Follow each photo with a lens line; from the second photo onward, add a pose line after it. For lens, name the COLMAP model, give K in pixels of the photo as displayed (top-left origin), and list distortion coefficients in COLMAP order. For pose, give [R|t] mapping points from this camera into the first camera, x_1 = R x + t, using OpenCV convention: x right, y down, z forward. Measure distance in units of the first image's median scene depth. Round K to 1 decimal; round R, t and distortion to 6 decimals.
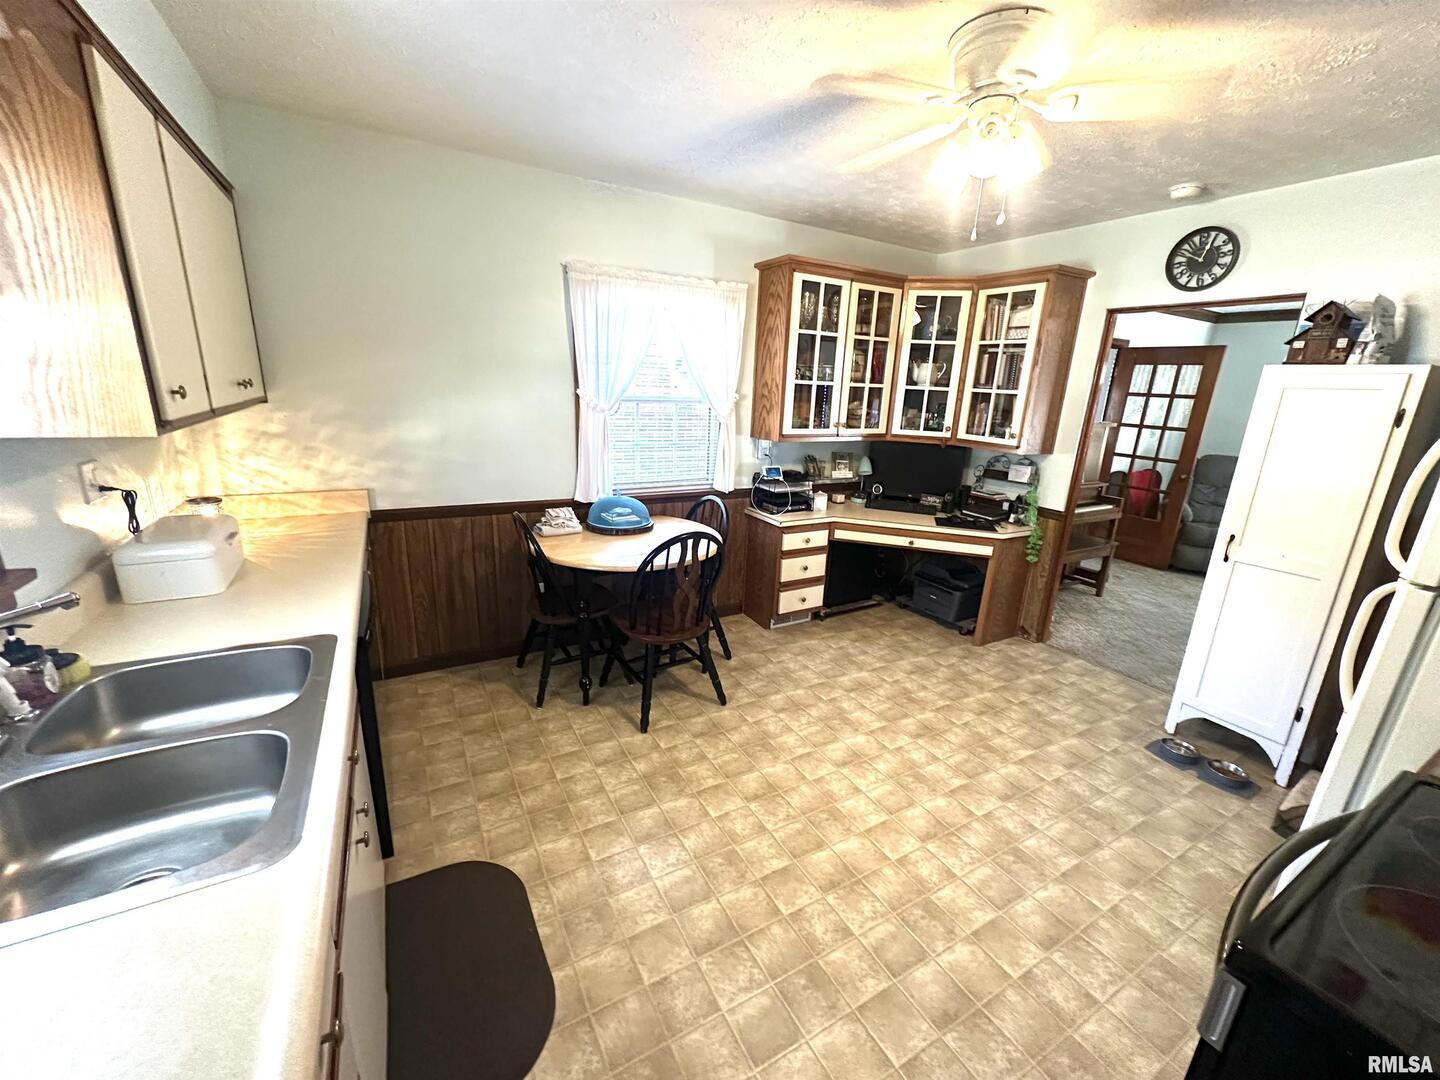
lens RADIAL K [[572.2, 0, 710.9], [0, 572.2, 549.9], [0, 0, 1]] dist [0.000360, 0.000079]
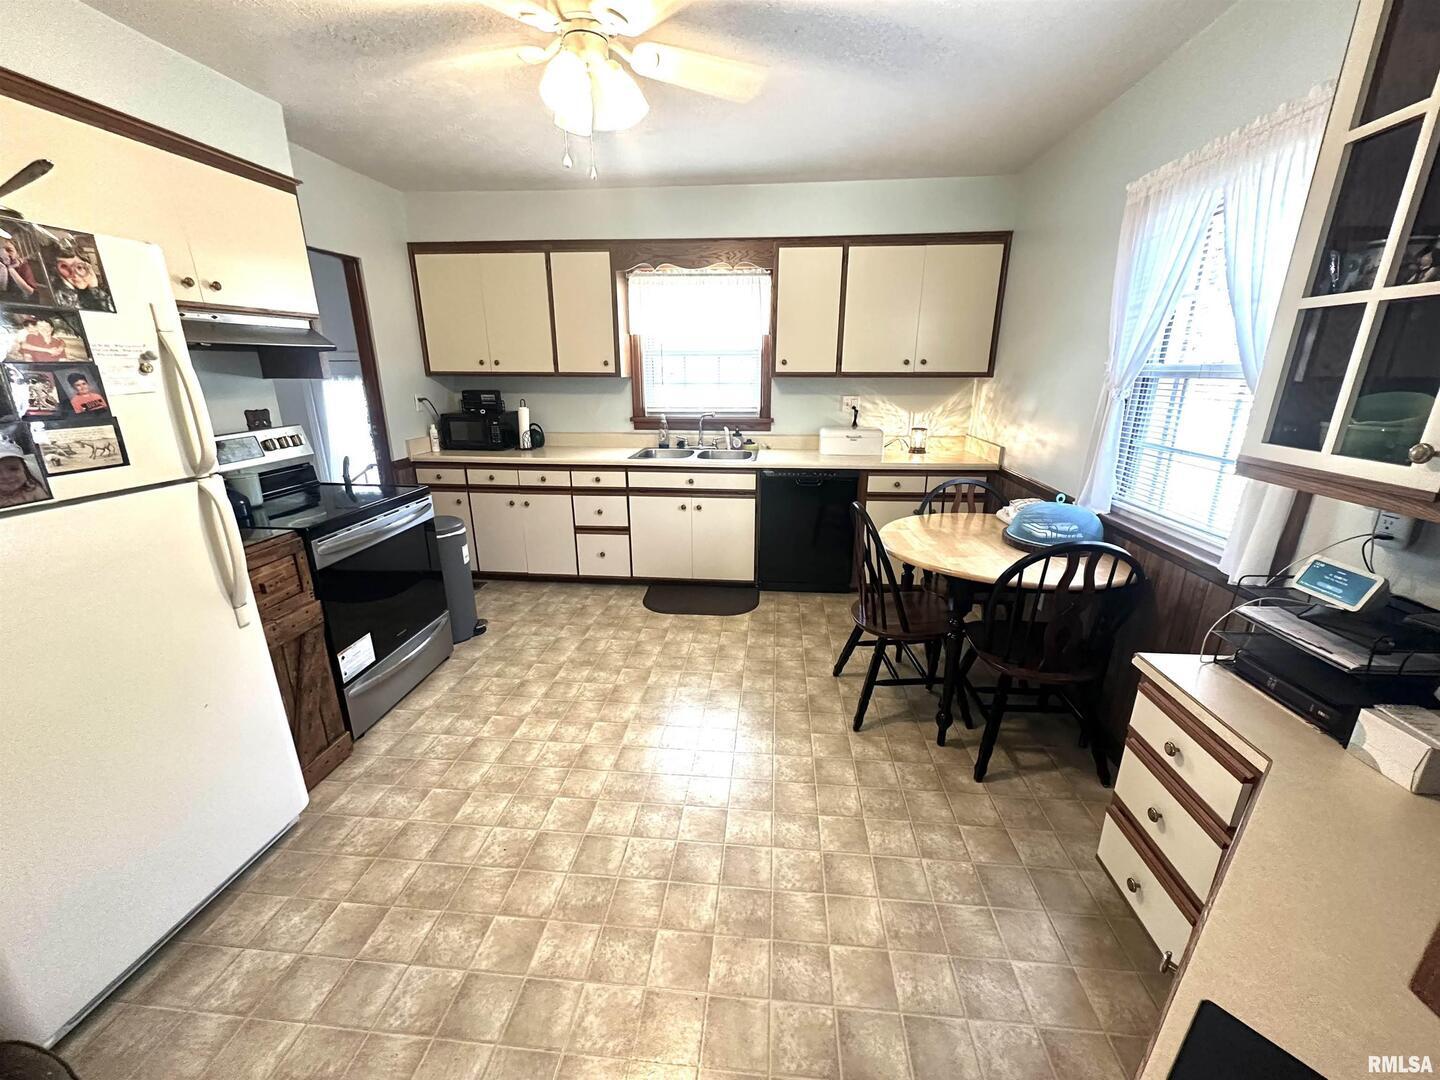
lens RADIAL K [[572.2, 0, 713.0], [0, 572.2, 534.1], [0, 0, 1]] dist [0.000360, 0.000079]
pose [[-0.571690, 0.189613, -0.798259, 1.057714], [-0.258085, 0.881983, 0.394333, -0.358545], [0.778822, 0.431455, -0.455284, 1.551633]]
